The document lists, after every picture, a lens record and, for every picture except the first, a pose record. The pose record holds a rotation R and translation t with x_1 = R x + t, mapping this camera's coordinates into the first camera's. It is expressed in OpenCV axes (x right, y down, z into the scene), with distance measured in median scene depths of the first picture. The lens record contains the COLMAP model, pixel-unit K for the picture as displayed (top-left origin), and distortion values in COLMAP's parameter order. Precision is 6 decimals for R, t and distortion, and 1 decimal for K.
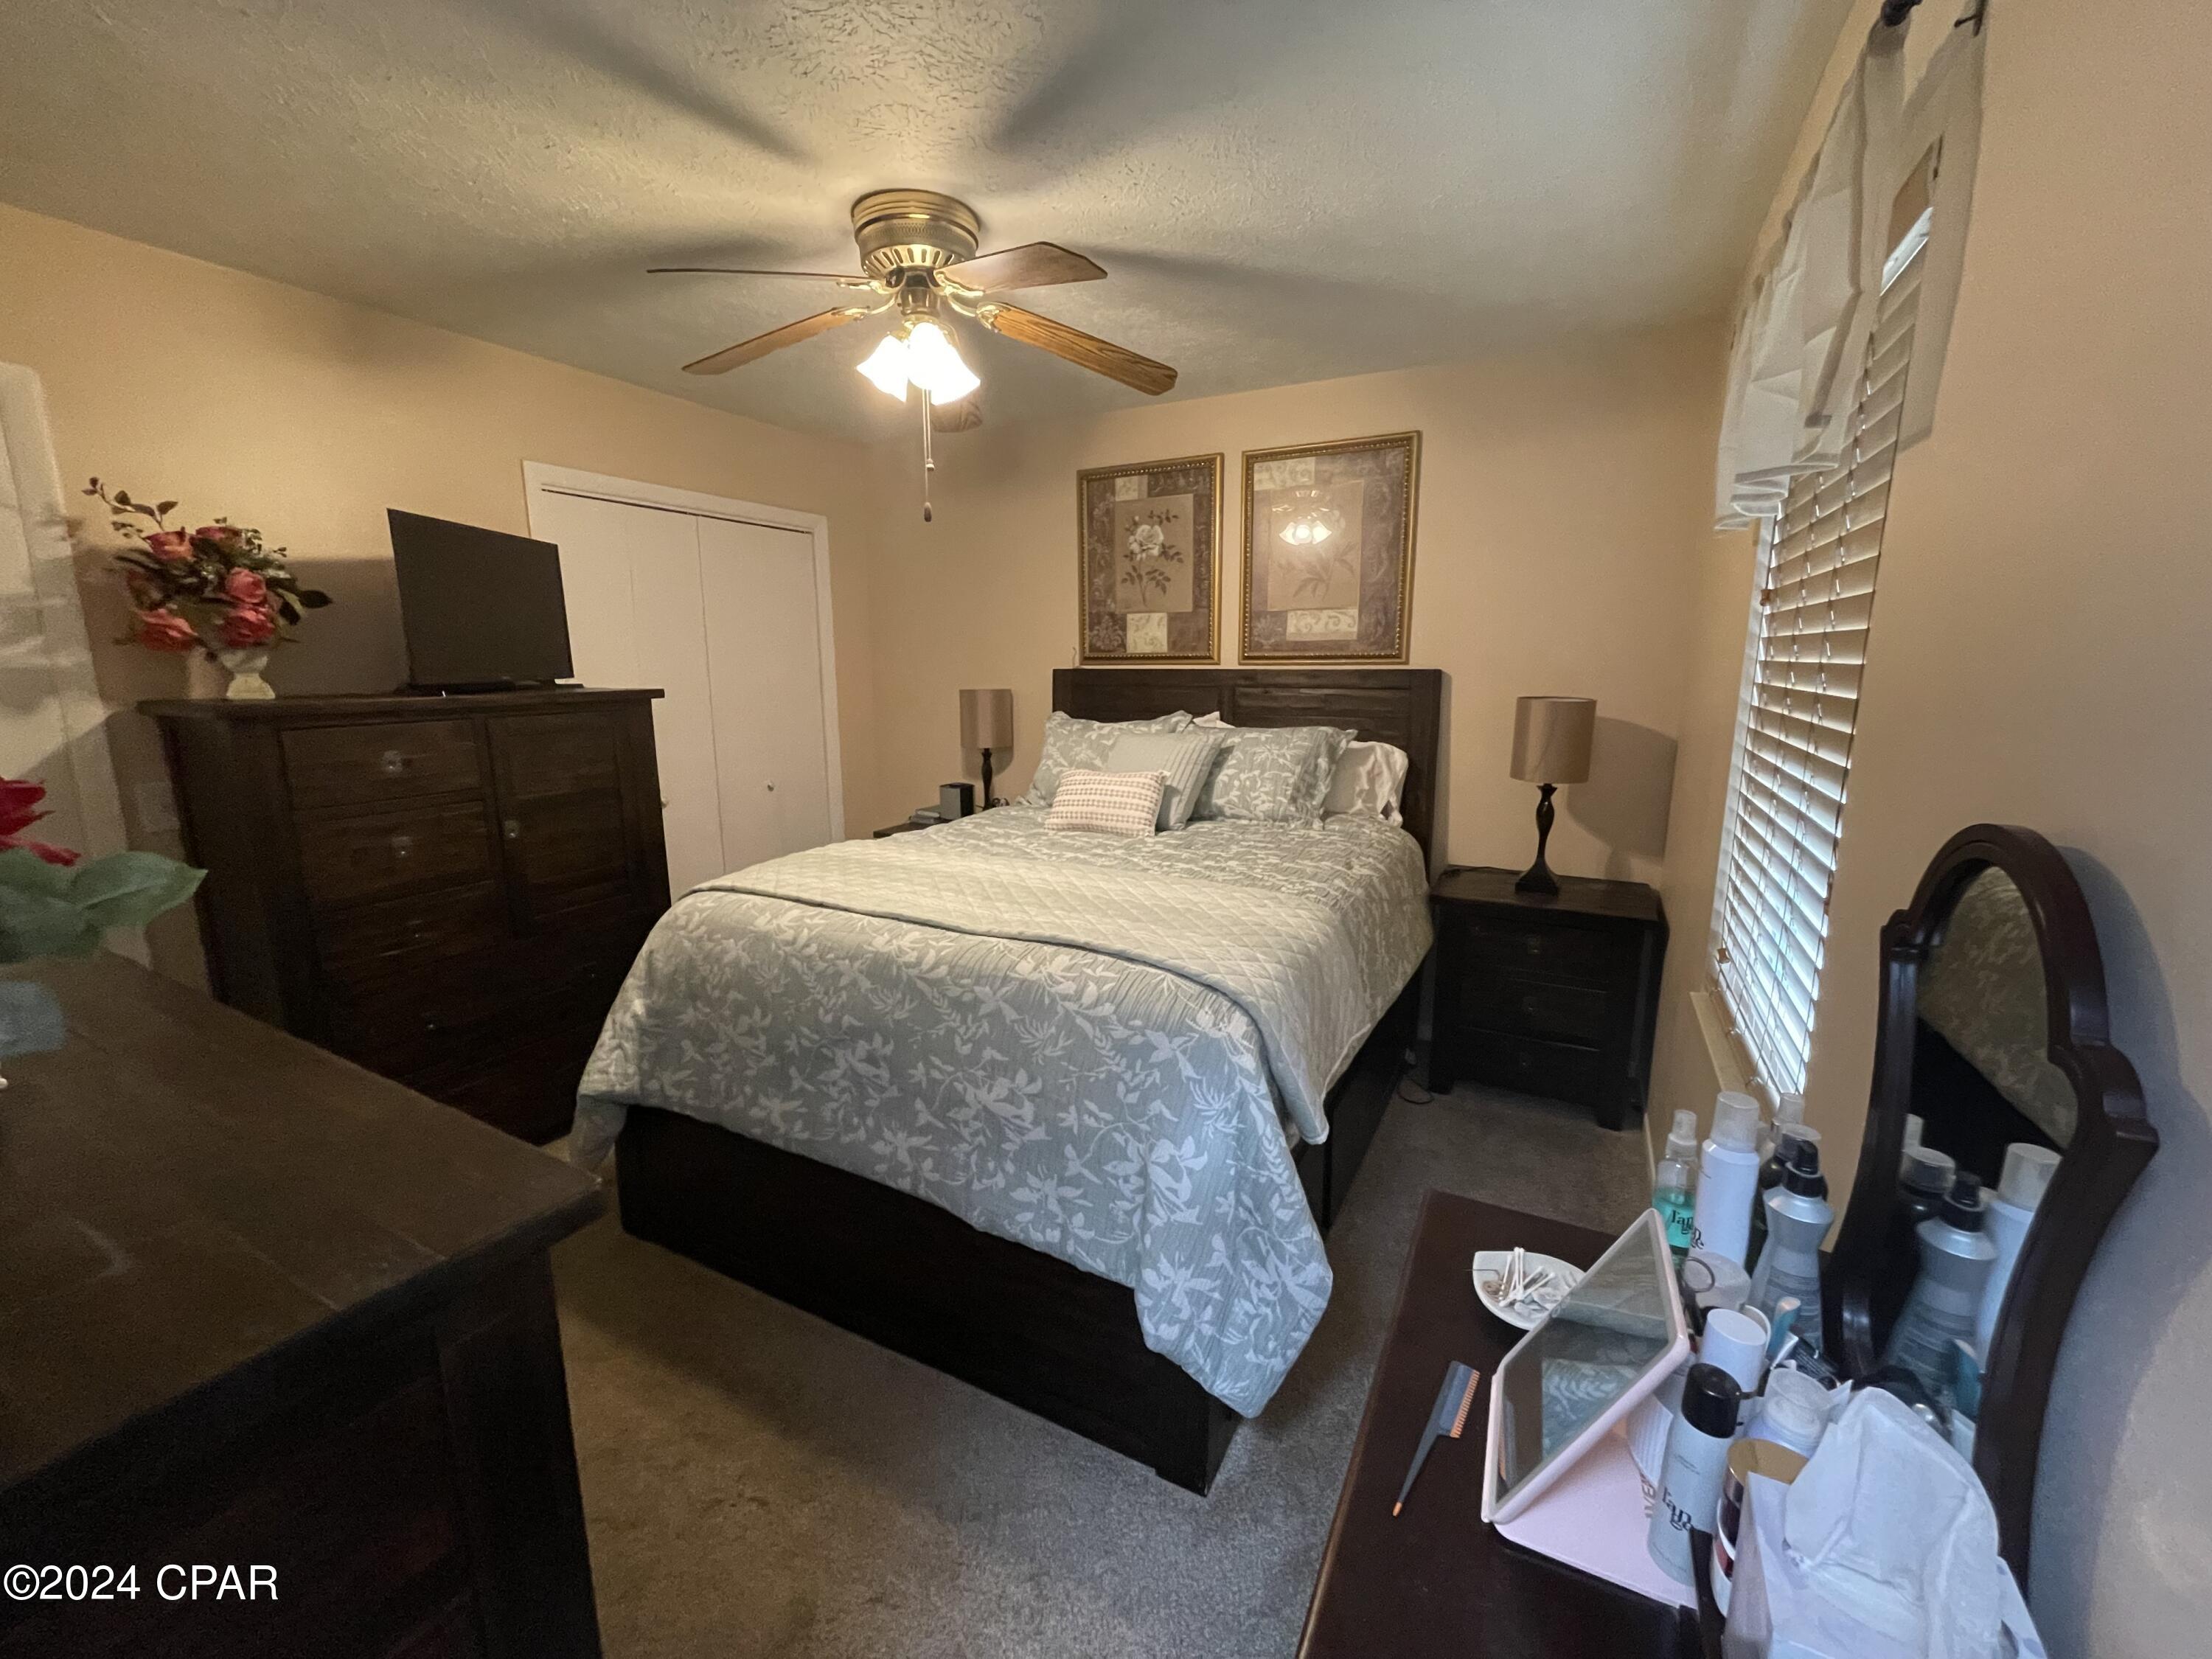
lens RADIAL K [[883.4, 0, 1106.0], [0, 883.4, 829.5], [0, 0, 1]] dist [0.001209, -0.000586]
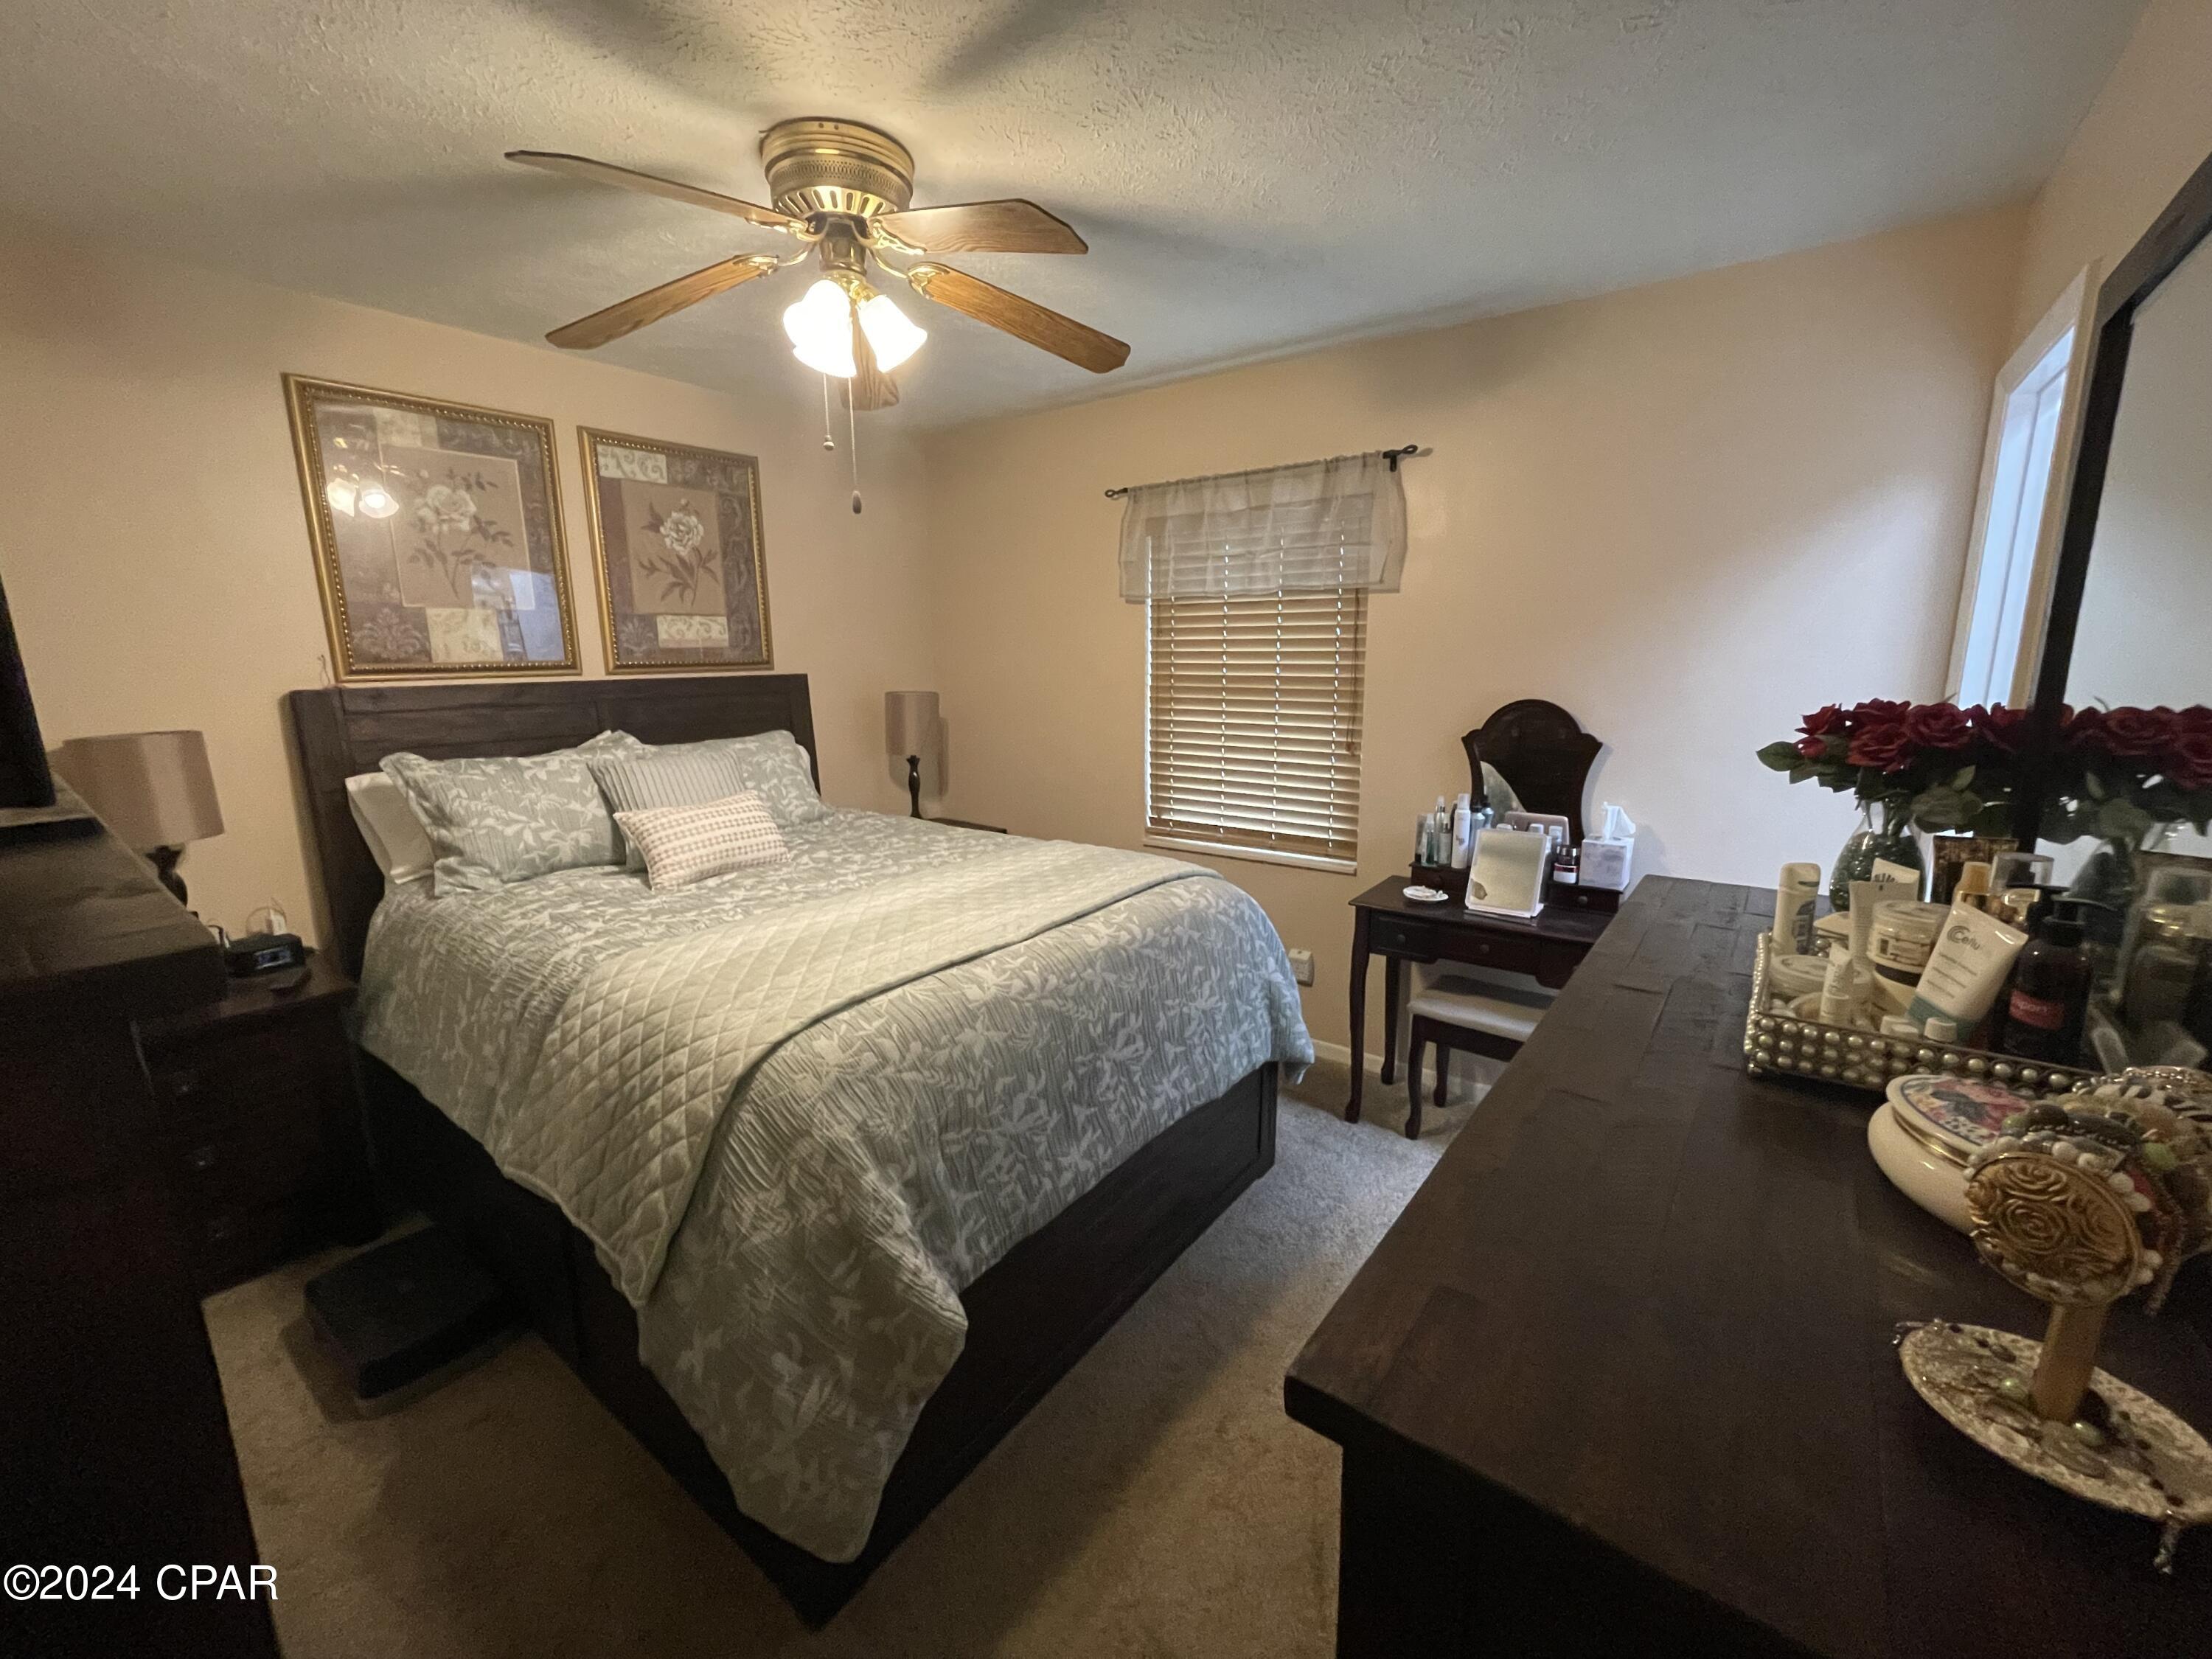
lens RADIAL K [[883.4, 0, 1106.0], [0, 883.4, 829.5], [0, 0, 1]] dist [0.001209, -0.000586]
pose [[0.160228, -0.195620, 0.967502, -0.704613], [0.194879, 0.967142, 0.163273, -0.096244], [-0.967651, 0.162385, 0.193086, 0.430312]]
